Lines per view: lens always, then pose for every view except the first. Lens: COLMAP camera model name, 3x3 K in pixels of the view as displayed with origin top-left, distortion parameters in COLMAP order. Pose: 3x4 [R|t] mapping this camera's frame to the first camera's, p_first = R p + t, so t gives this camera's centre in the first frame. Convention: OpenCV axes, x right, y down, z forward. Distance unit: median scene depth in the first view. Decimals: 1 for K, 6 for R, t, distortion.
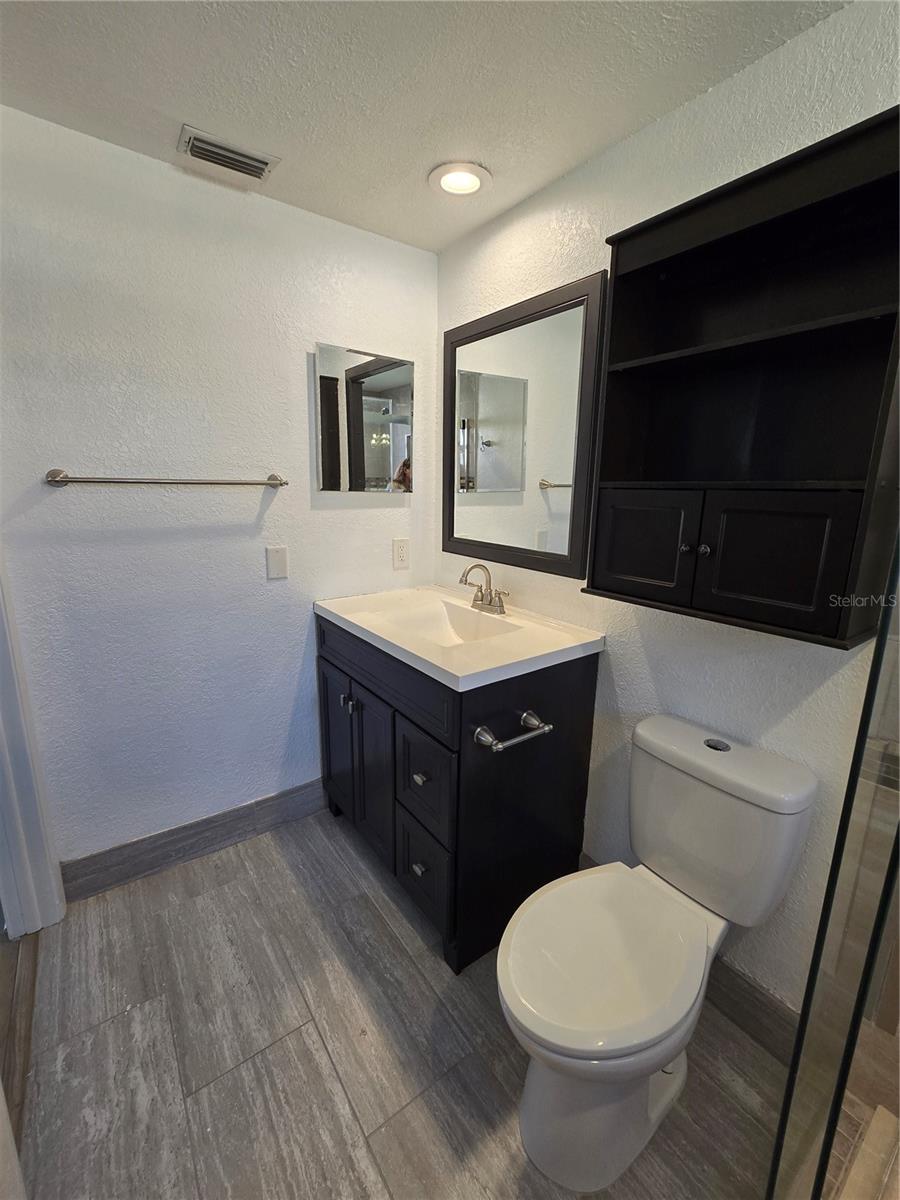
lens RADIAL K [[500.8, 0, 451.7], [0, 500.8, 595.3], [0, 0, 1]] dist [-0.005112, 0.002336]
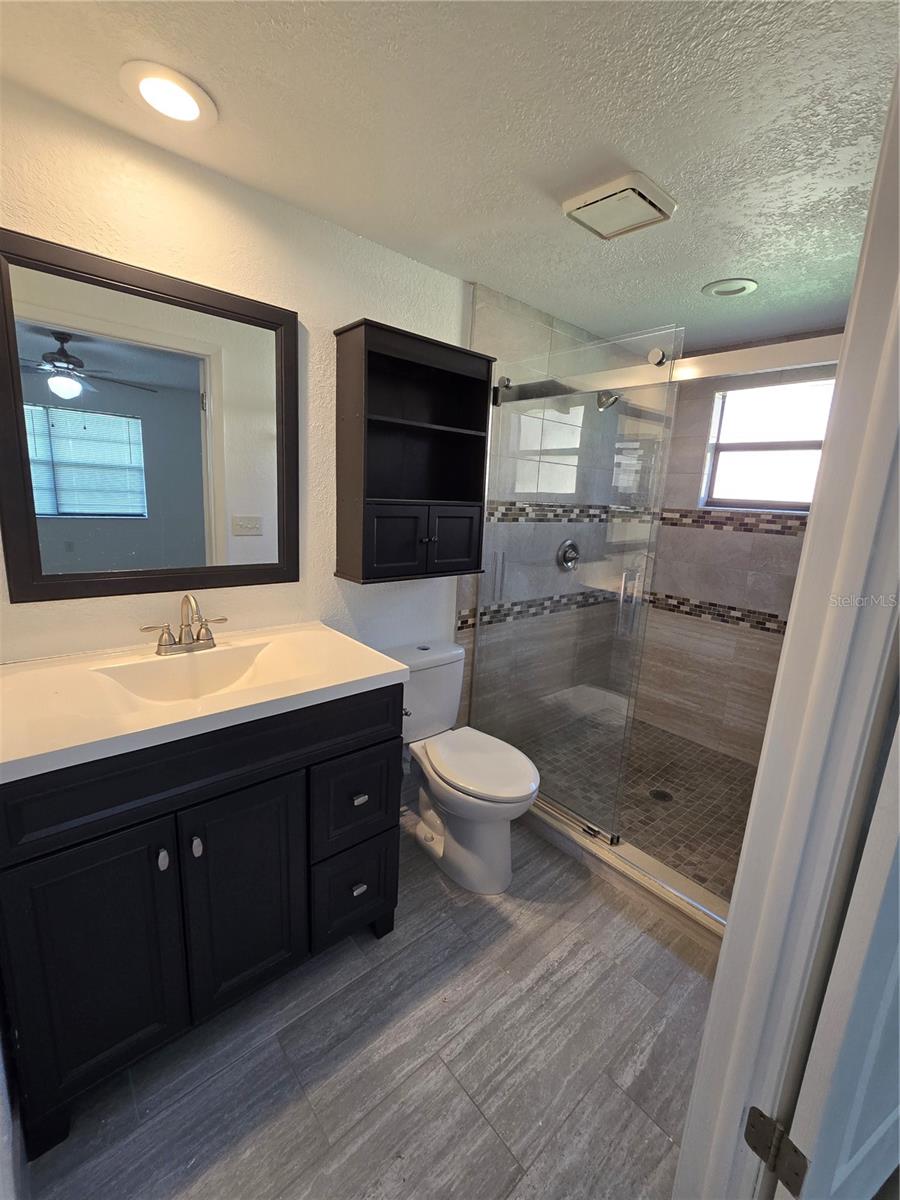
lens RADIAL K [[500.8, 0, 451.7], [0, 500.8, 595.3], [0, 0, 1]] dist [-0.005112, 0.002336]
pose [[-0.082850, -0.218806, 0.972245, -1.048097], [0.160064, 0.960011, 0.229693, -0.248151], [-0.983624, 0.174651, -0.044514, 0.857960]]
